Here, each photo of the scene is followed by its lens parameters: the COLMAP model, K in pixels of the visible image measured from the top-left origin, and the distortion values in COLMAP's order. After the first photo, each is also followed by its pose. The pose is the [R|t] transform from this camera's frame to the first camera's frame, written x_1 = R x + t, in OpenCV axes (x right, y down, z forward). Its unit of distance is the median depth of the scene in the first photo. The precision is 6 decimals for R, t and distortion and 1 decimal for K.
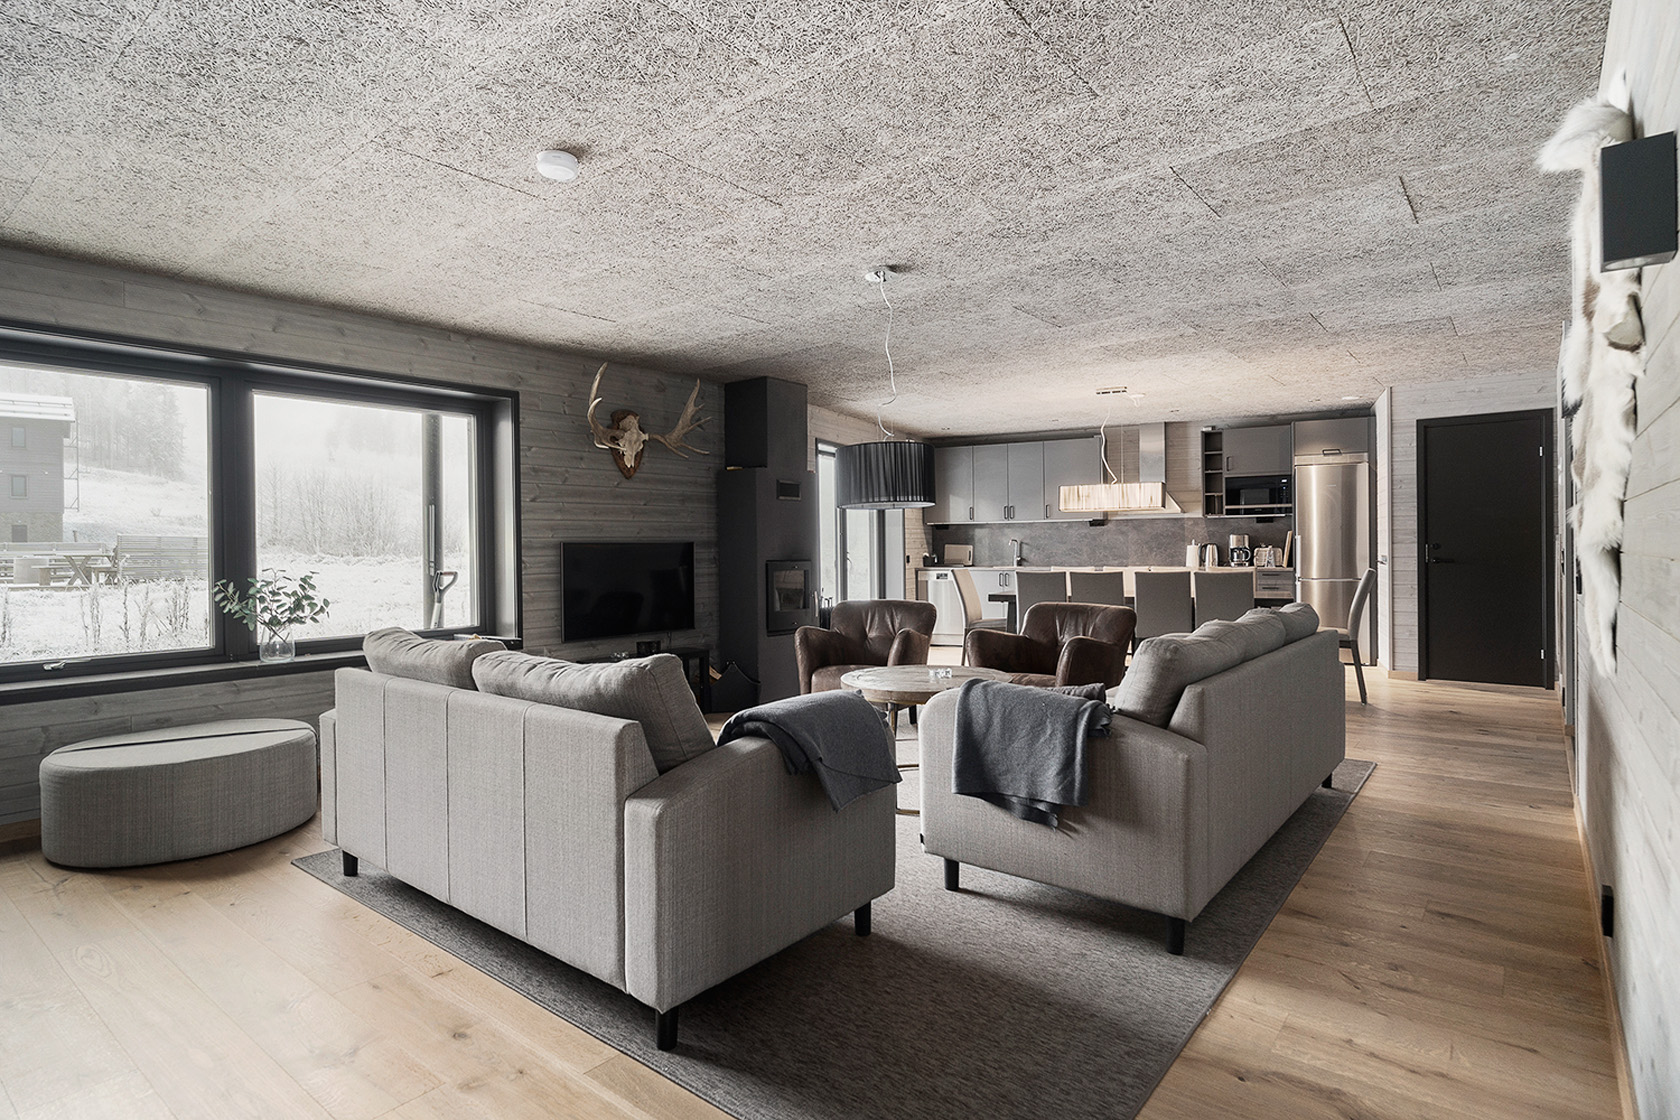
lens RADIAL K [[865.3, 0, 837.1], [0, 865.3, 545.4], [0, 0, 1]] dist [-0.003344, -0.001150]
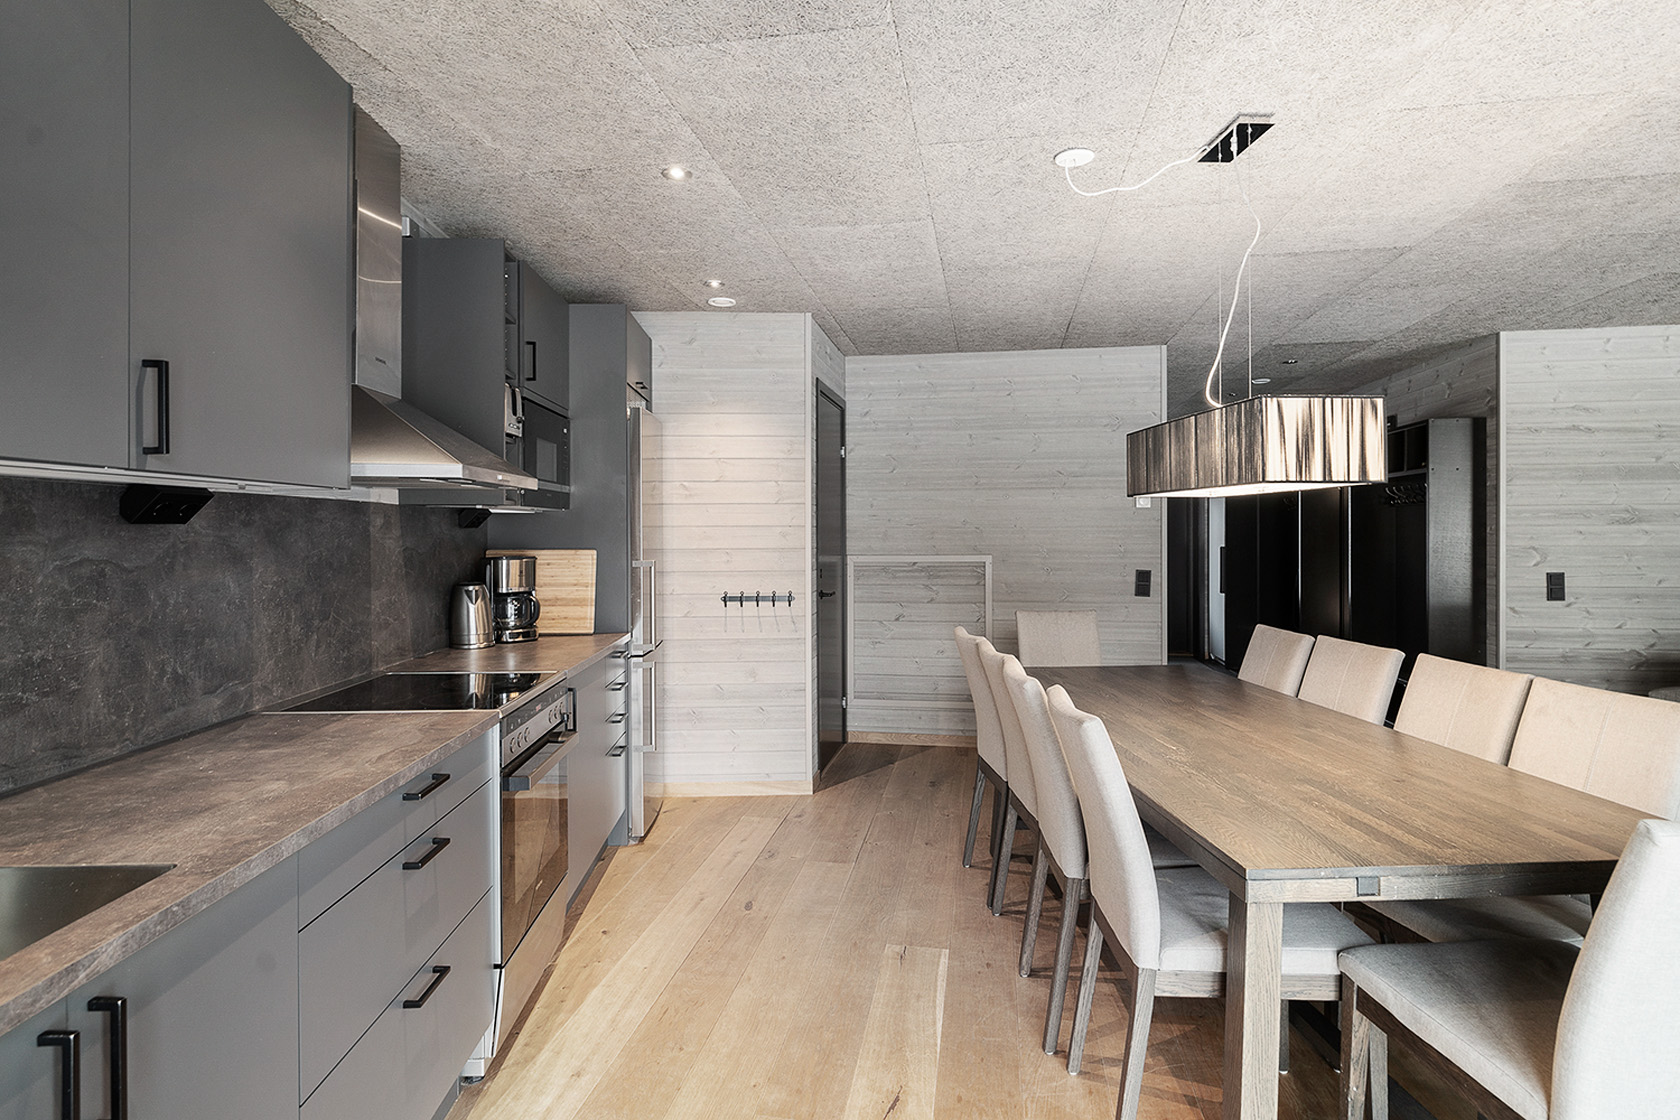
lens RADIAL K [[865.3, 0, 837.1], [0, 865.3, 545.4], [0, 0, 1]] dist [-0.003344, -0.001150]
pose [[-0.476598, -0.000072, 0.879122, 0.116732], [0.008164, 0.999957, 0.004508, -0.028037], [-0.879084, 0.009325, -0.476576, 1.565803]]
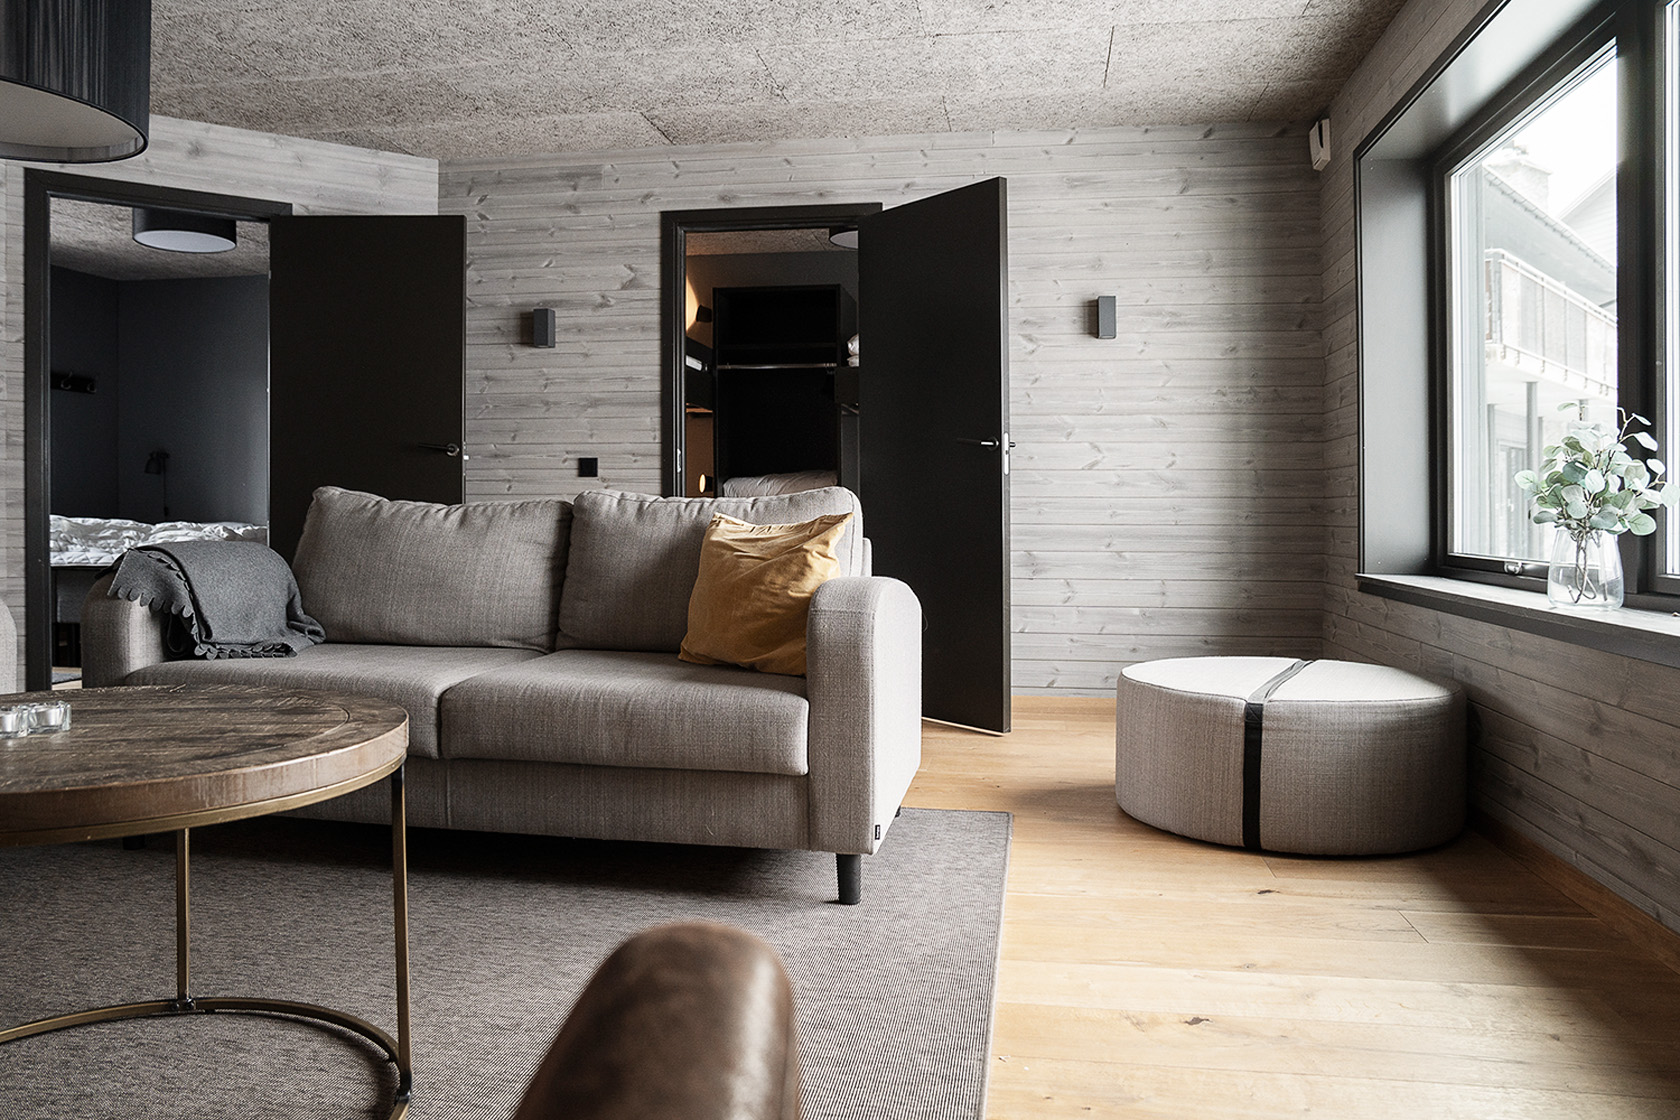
lens RADIAL K [[1195.7, 0, 821.7], [0, 1195.7, 515.3], [0, 0, 1]] dist [-0.112660, 0.078487]
pose [[-0.875653, 0.006939, -0.482892, -0.003271], [0.004009, 0.999967, 0.007098, 0.058525], [0.482925, 0.004279, -0.875651, 0.990506]]
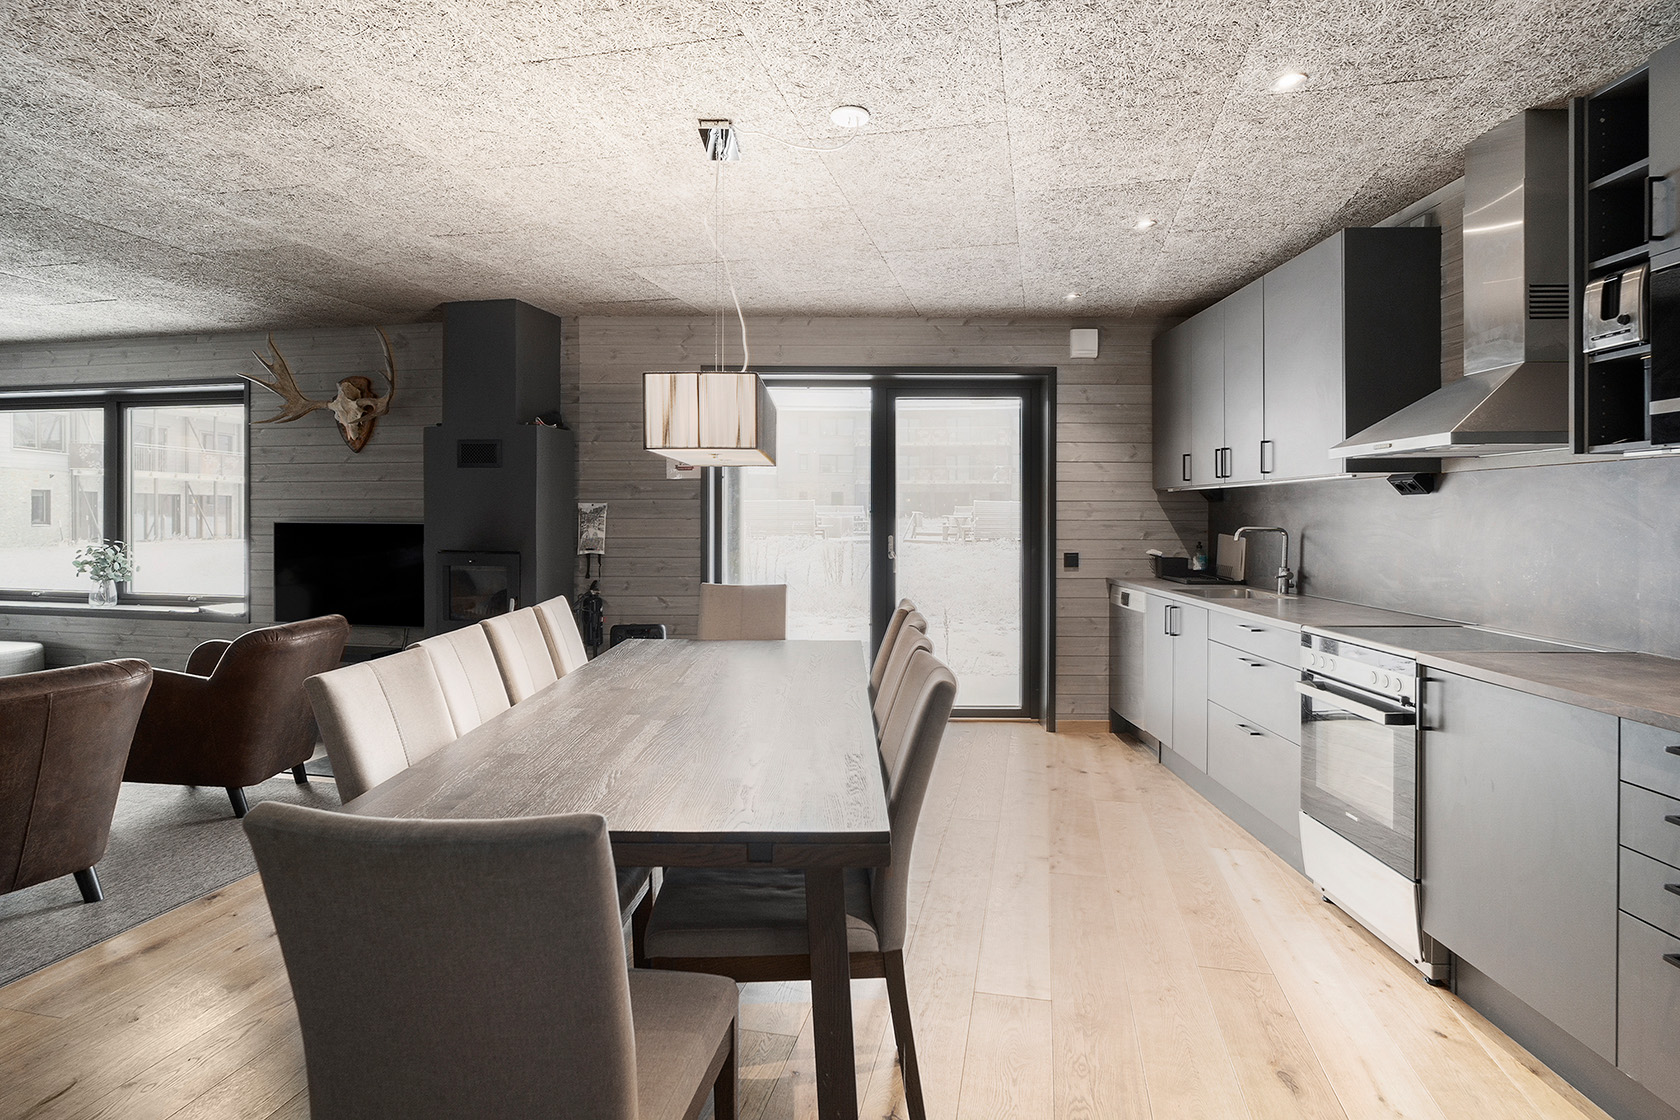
lens RADIAL K [[877.3, 0, 840.5], [0, 877.3, 521.3], [0, 0, 1]] dist [-0.002022, -0.000534]
pose [[0.442585, 0.019778, -0.896508, 0.817171], [-0.008852, 0.999804, 0.017687, -0.025943], [0.896683, 0.000107, 0.442674, 1.060538]]
